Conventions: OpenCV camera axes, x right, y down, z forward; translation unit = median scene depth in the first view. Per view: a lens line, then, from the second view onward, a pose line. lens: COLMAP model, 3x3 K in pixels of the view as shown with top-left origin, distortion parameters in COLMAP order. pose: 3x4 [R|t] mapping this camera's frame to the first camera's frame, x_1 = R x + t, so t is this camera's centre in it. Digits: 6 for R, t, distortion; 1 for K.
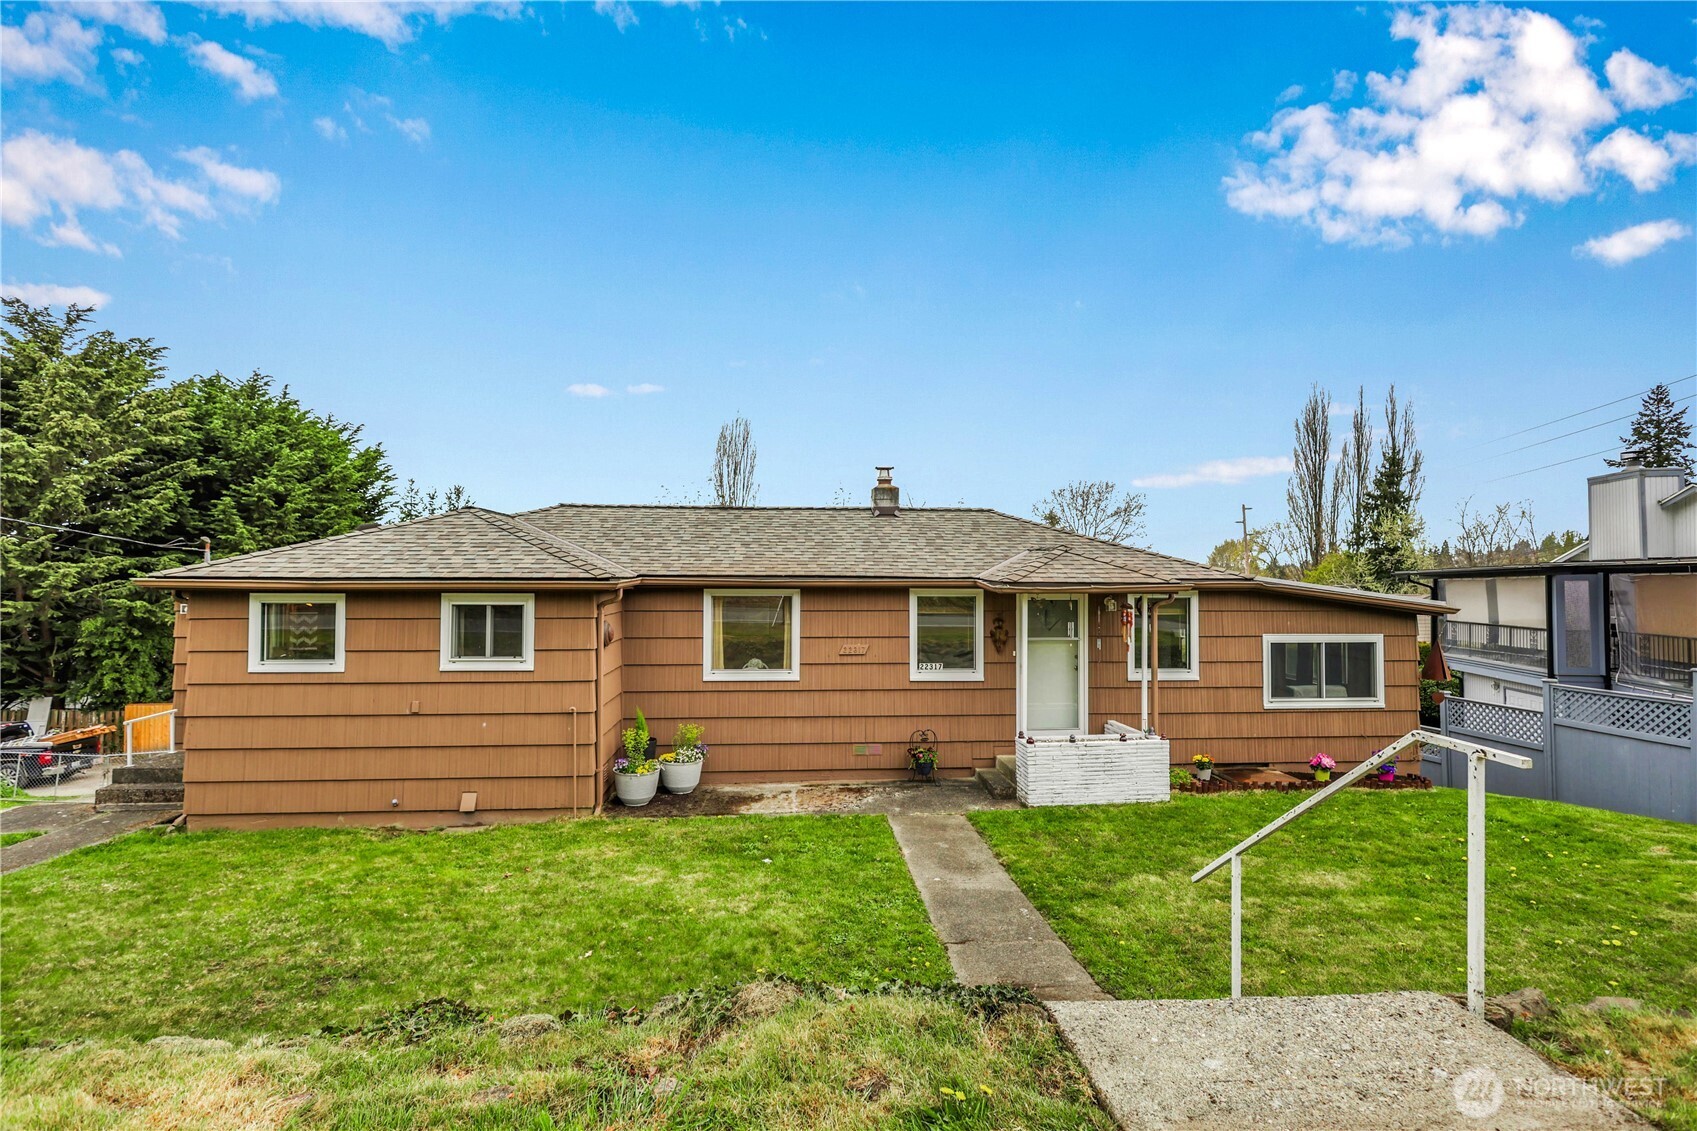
lens RADIAL K [[781.9, 0, 848.5], [0, 781.9, 565.5], [0, 0, 1]] dist [-0.002124, -0.000307]
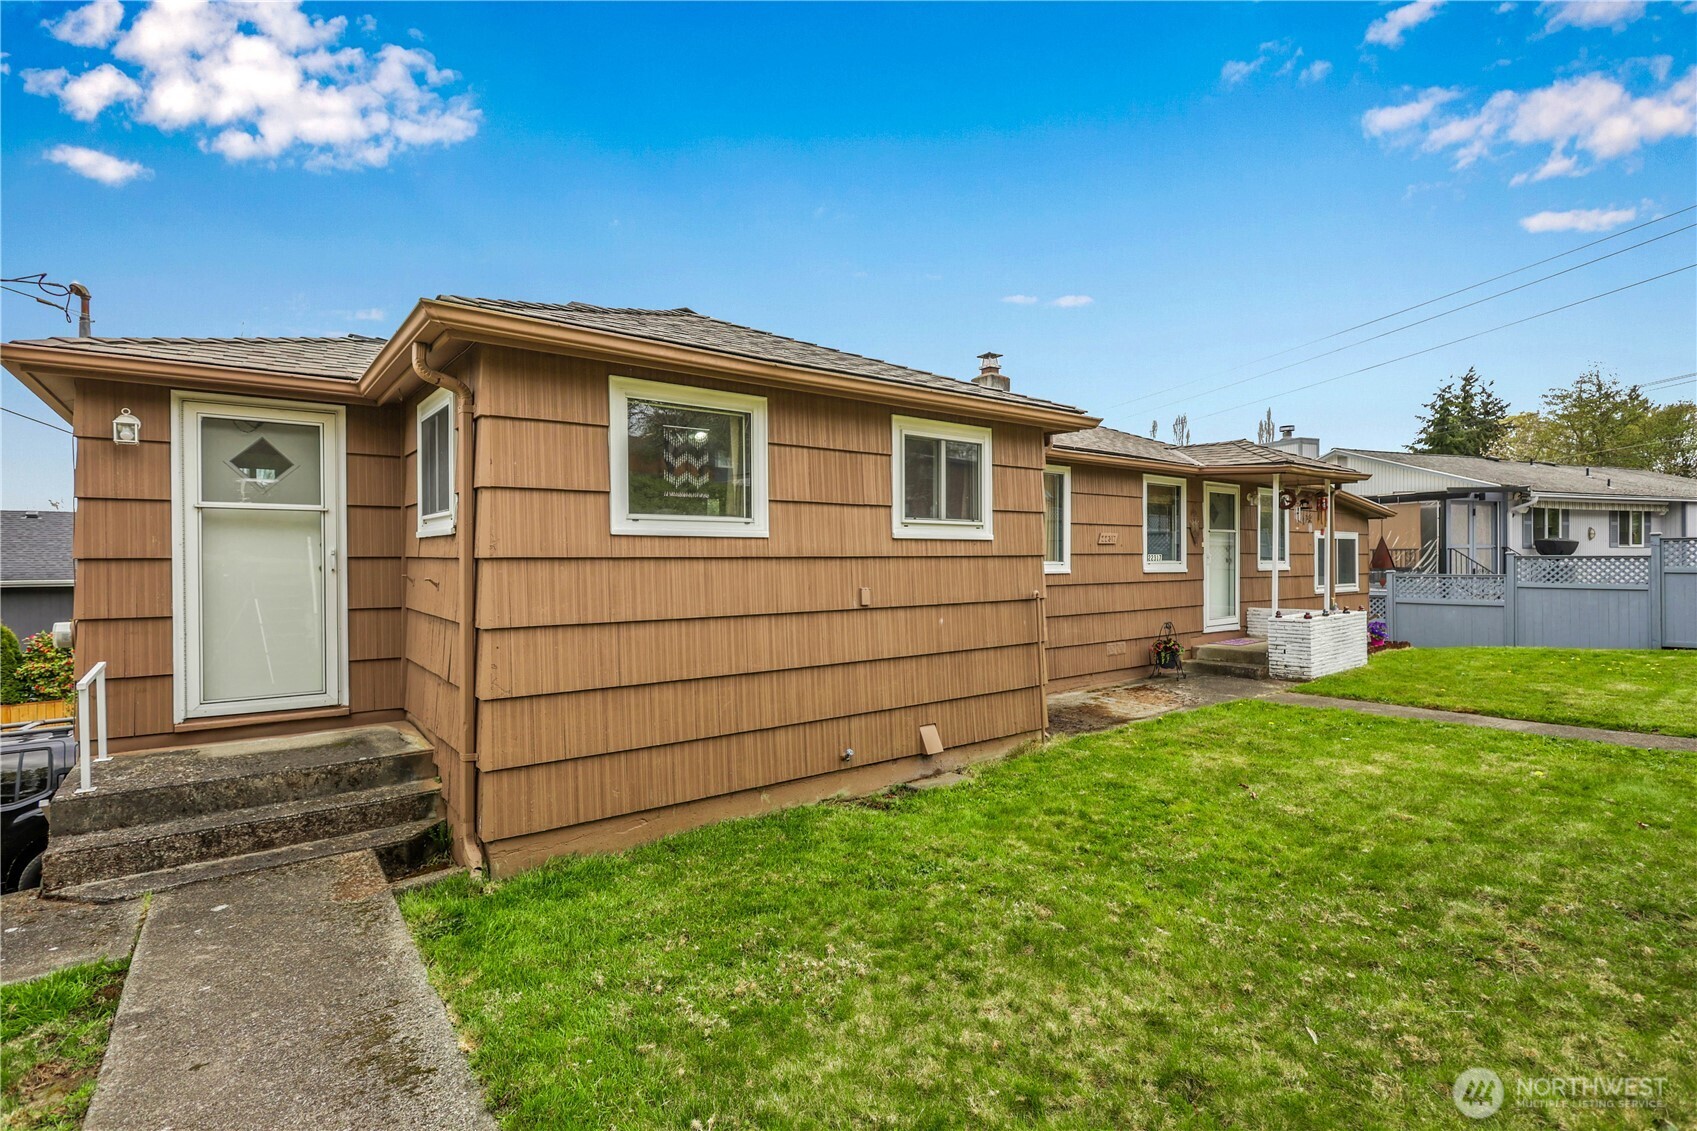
lens RADIAL K [[803.2, 0, 848.5], [0, 803.2, 565.5], [0, 0, 1]] dist [-0.001016, -0.000283]
pose [[0.833346, -0.010518, 0.552651, -0.902746], [-0.006072, 0.999584, 0.028180, 0.137734], [-0.552718, -0.026839, 0.832936, 0.477129]]
